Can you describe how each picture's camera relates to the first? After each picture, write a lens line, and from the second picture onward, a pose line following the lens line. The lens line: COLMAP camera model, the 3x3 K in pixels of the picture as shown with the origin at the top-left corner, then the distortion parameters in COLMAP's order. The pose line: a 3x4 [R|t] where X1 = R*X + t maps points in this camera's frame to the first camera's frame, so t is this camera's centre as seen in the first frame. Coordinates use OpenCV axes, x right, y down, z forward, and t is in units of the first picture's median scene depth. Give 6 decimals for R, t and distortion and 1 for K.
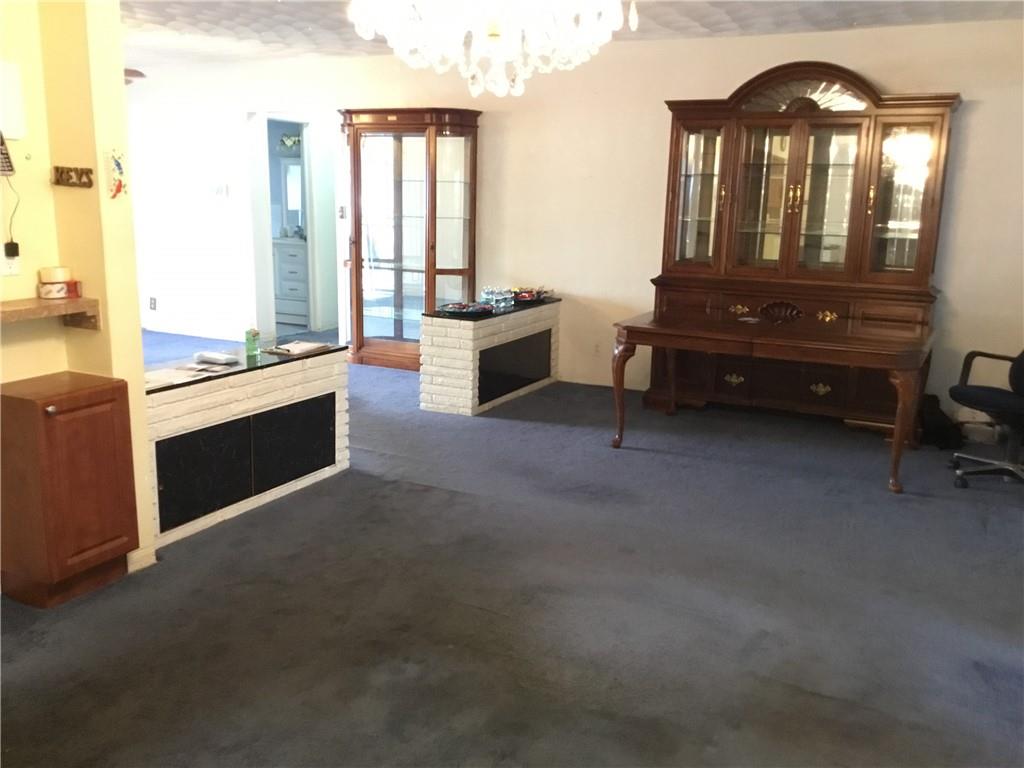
lens RADIAL K [[922.4, 0, 515.7], [0, 922.4, 387.3], [0, 0, 1]] dist [0.102893, -0.198859]
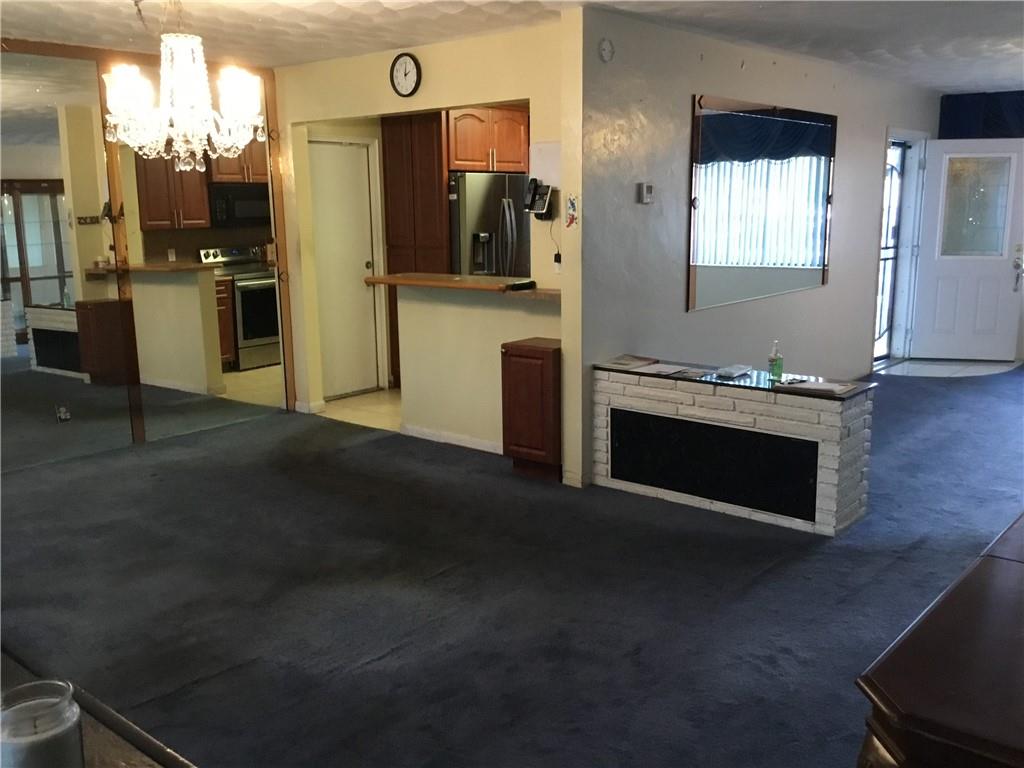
lens RADIAL K [[921.9, 0, 511.3], [0, 921.9, 379.8], [0, 0, 1]] dist [0.100212, -0.201664]
pose [[-0.234894, 0.162106, -0.958408, 0.721084], [-0.197409, 0.957491, 0.210333, -0.182426], [0.951764, 0.238605, -0.192908, 0.877028]]
